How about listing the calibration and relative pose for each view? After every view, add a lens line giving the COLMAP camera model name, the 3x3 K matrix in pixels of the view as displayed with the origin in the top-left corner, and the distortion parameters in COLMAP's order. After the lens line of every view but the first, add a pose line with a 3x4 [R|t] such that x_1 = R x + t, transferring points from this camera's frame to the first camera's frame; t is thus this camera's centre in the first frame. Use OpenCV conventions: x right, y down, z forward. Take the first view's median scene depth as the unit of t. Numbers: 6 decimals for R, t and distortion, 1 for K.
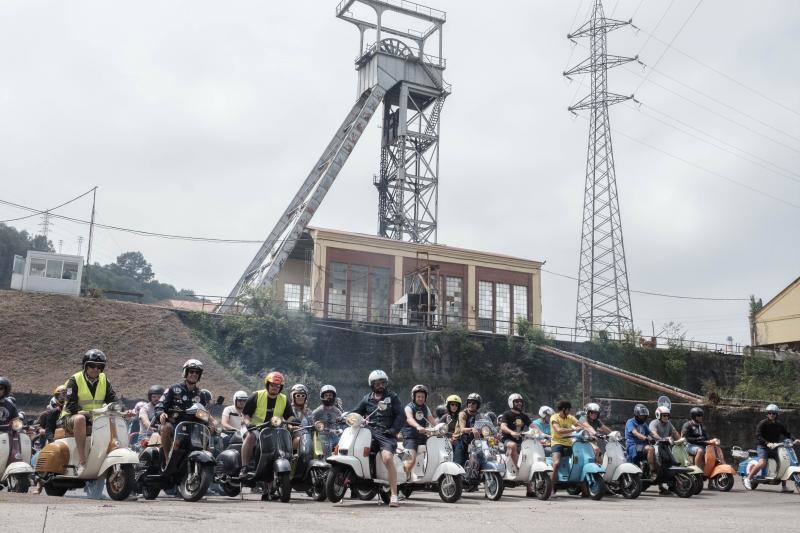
lens RADIAL K [[810.5, 0, 399.8], [0, 810.5, 265.0], [0, 0, 1]] dist [-0.009260, 0.000000]
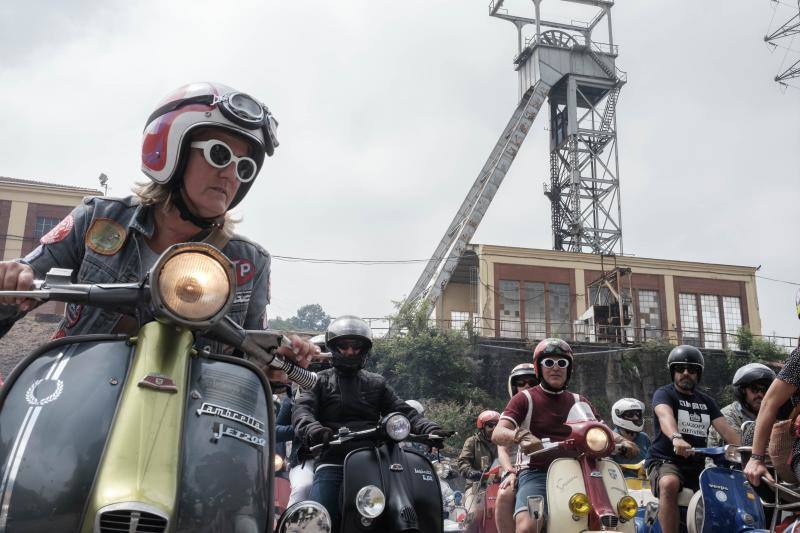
lens RADIAL K [[810.5, 0, 398.6], [0, 810.5, 268.7], [0, 0, 1]] dist [-0.009260, 0.000000]
pose [[0.973881, -0.070494, -0.215840, -0.002066], [0.058809, 0.996458, -0.060100, 0.026503], [0.219313, 0.045837, 0.974577, 0.114084]]
